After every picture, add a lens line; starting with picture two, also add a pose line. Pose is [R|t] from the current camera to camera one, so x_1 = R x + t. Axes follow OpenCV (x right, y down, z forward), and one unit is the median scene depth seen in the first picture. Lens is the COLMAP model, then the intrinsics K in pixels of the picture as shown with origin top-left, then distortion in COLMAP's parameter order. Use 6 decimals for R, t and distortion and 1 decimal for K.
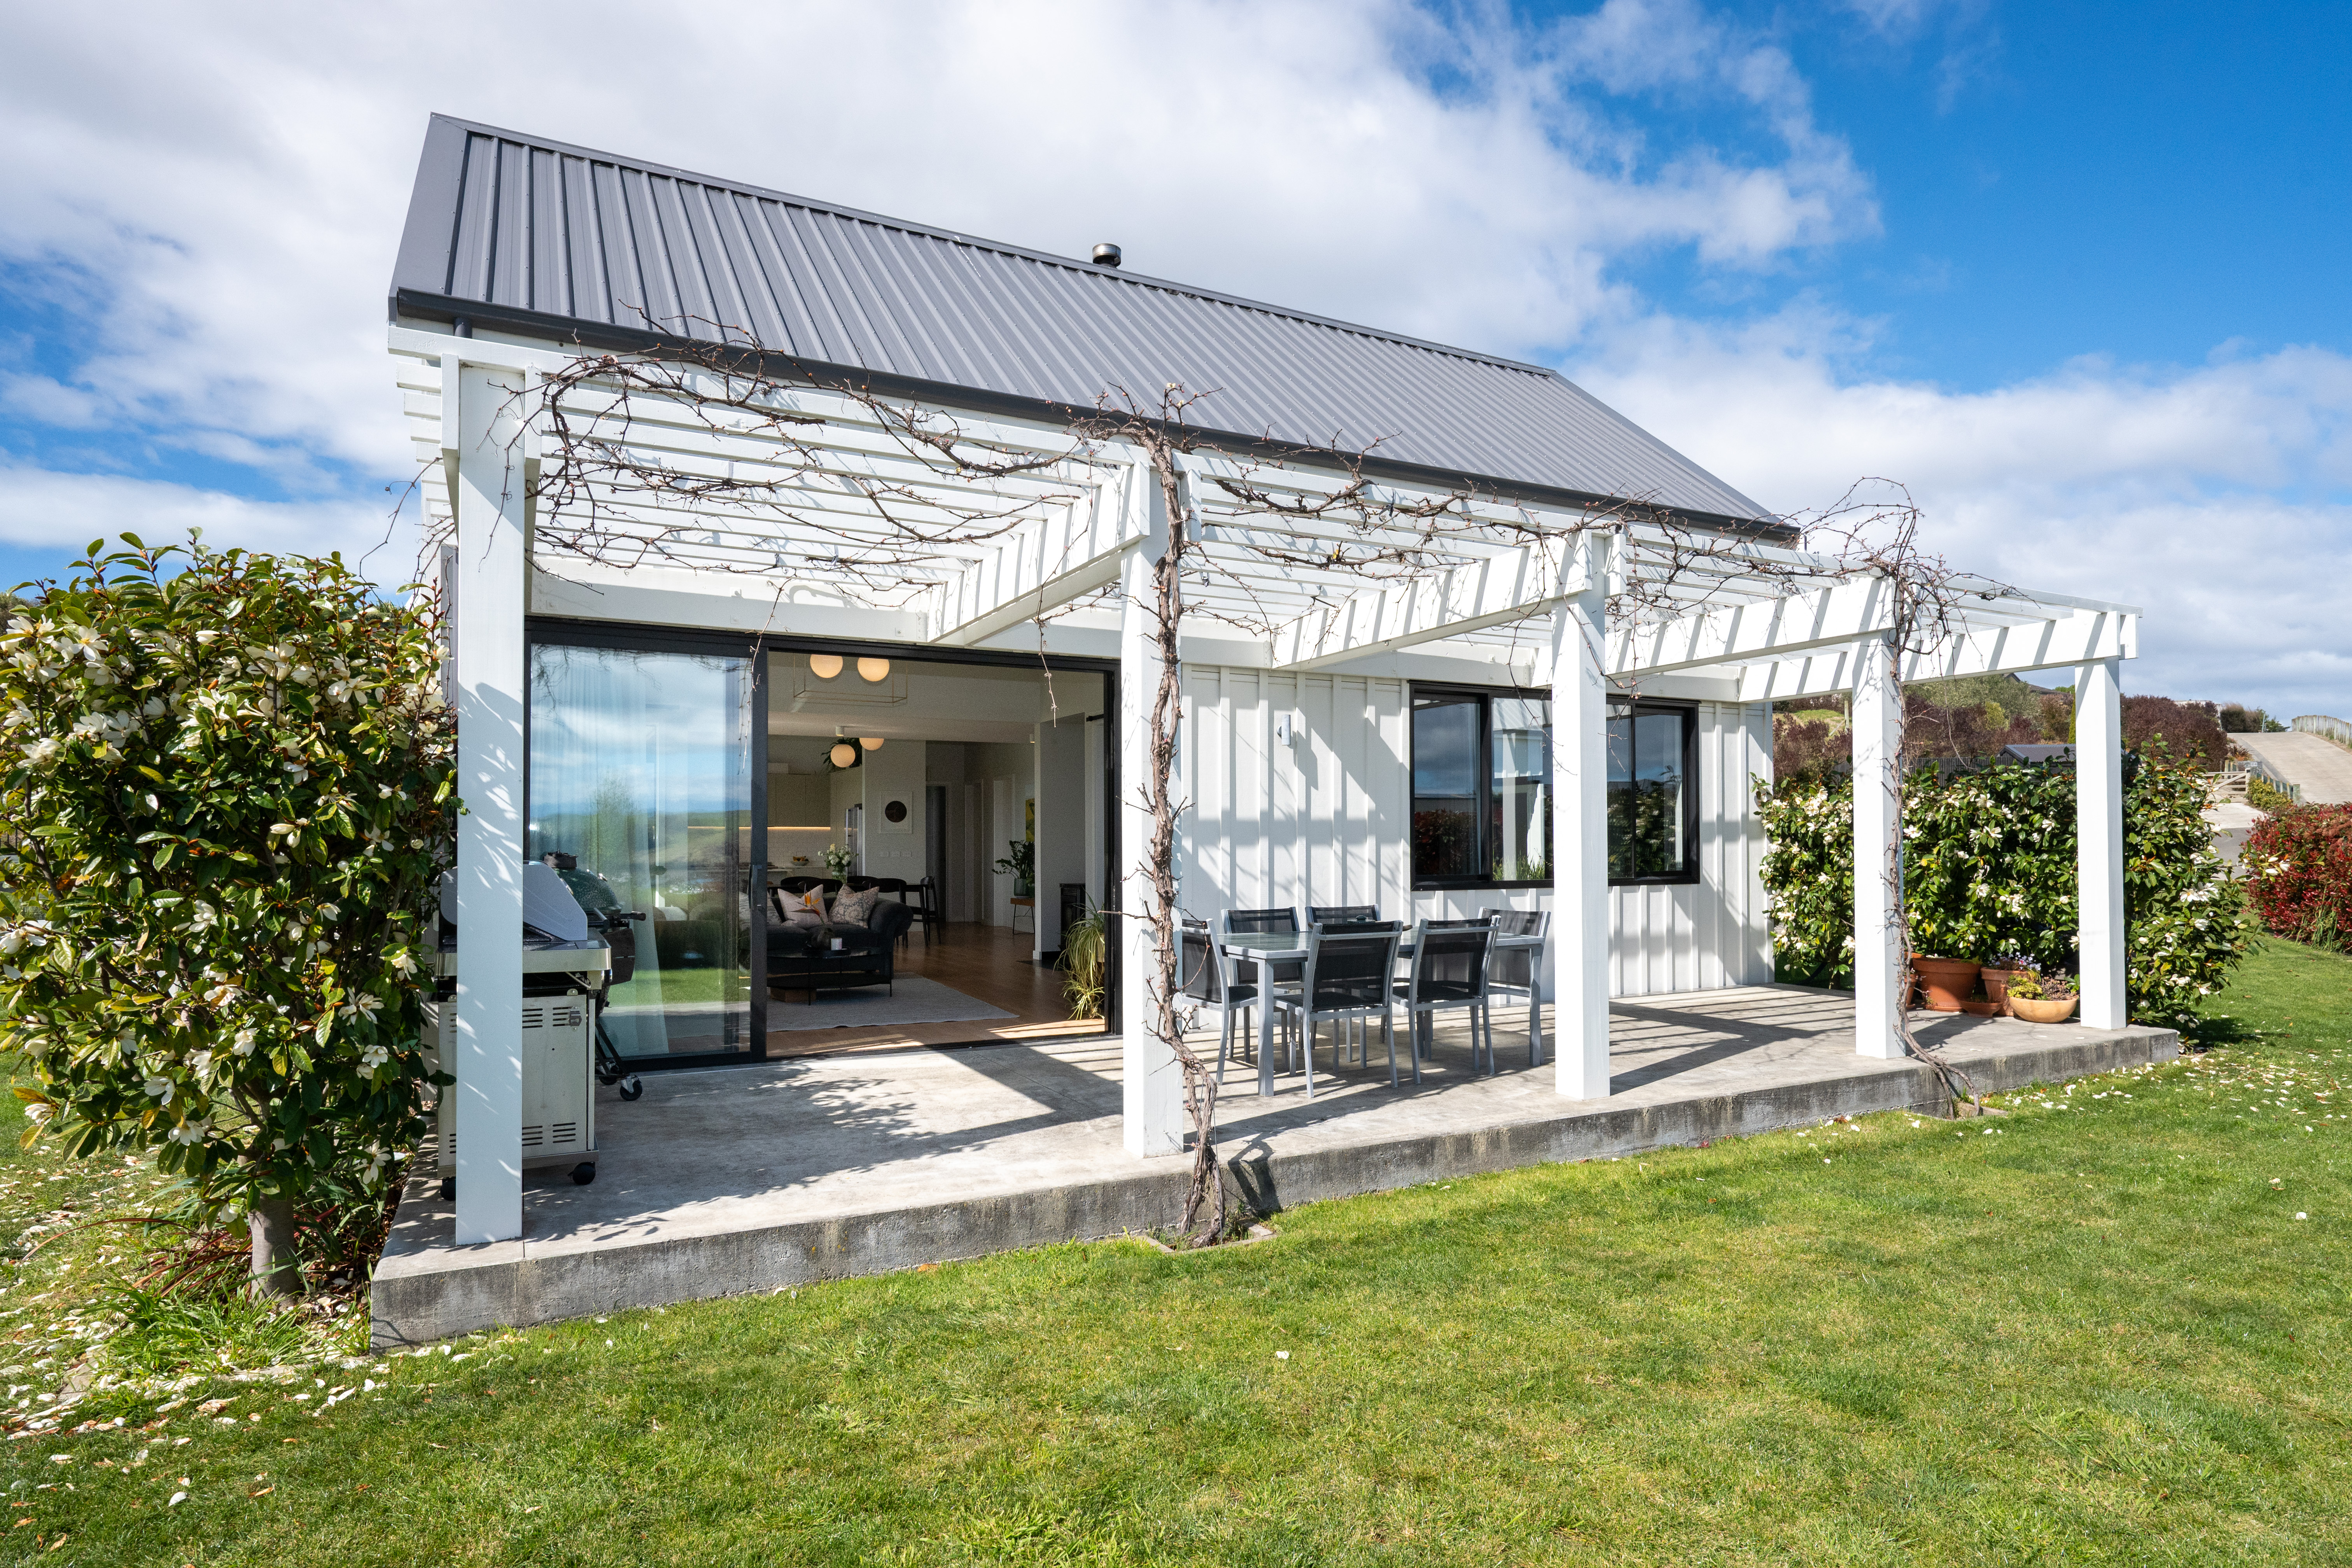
lens RADIAL K [[1264.5, 0, 1162.8], [0, 1264.5, 834.2], [0, 0, 1]] dist [-0.004950, 0.002237]
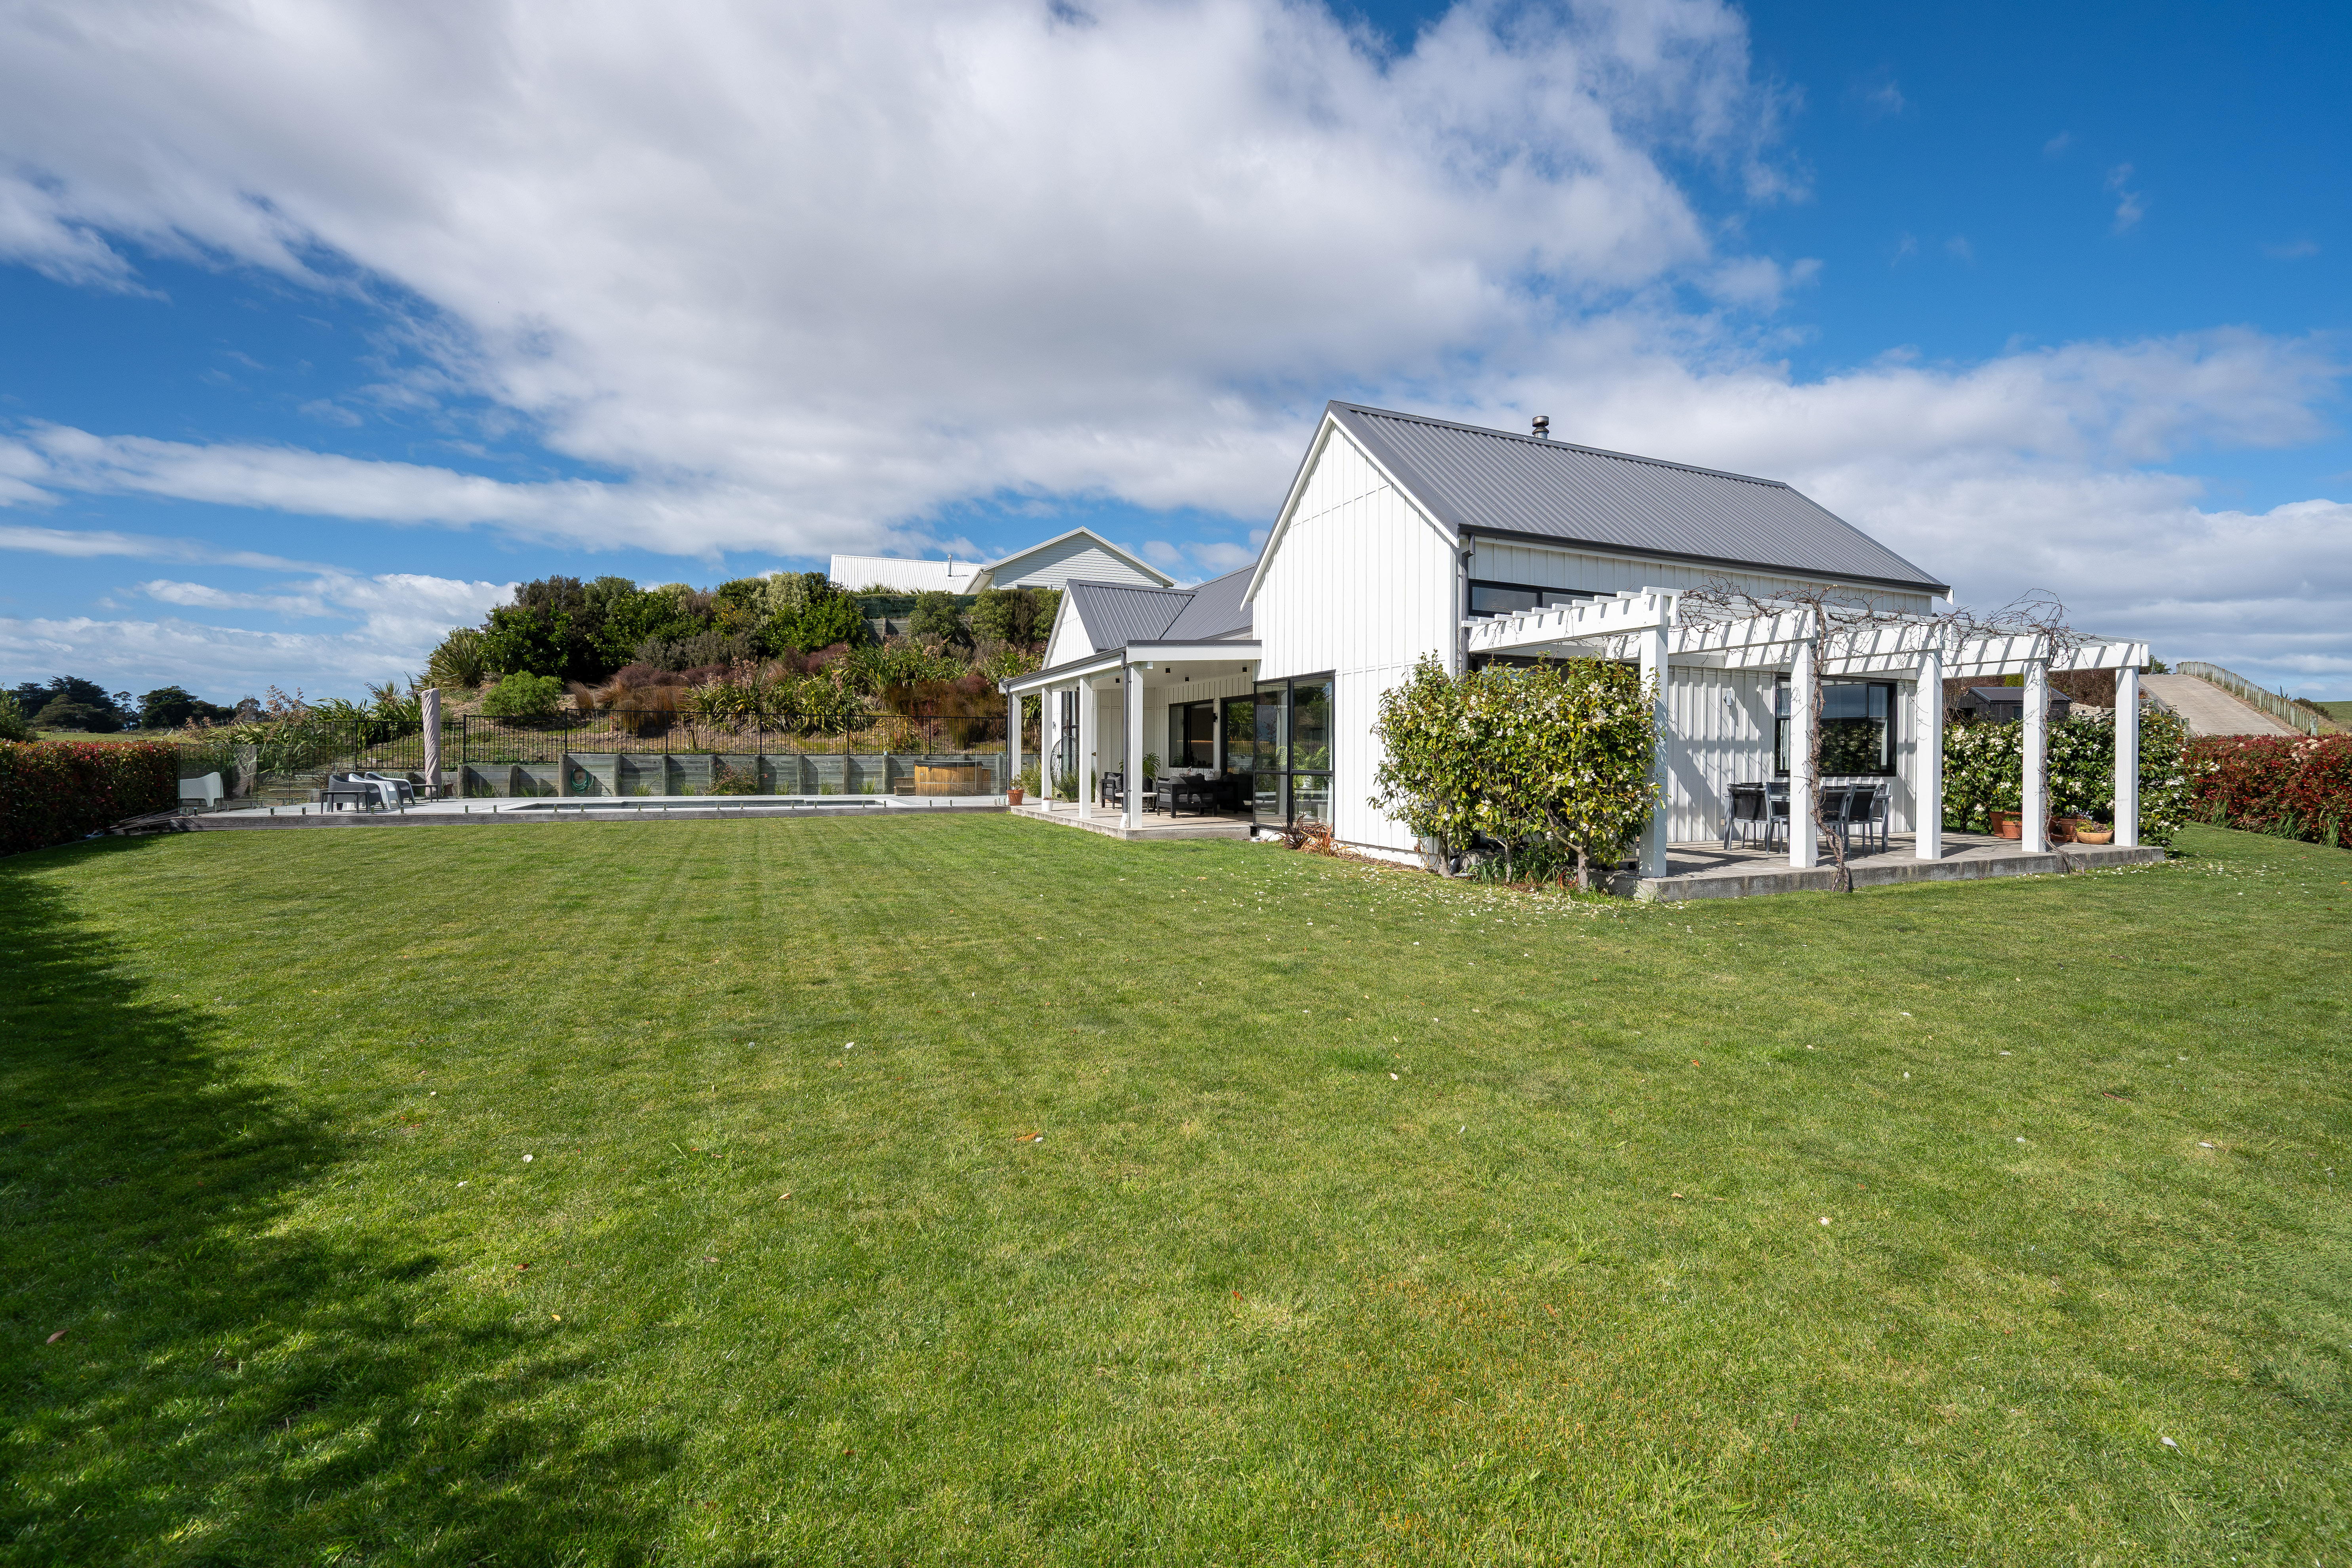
lens RADIAL K [[1036.0, 0, 1195.1], [0, 1036.0, 764.4], [0, 0, 1]] dist [-0.001559, -0.002172]
pose [[0.999655, 0.008895, -0.024720, -0.721997], [-0.008477, 0.999820, 0.016959, 0.005108], [0.024866, -0.016743, 0.999551, -0.708199]]
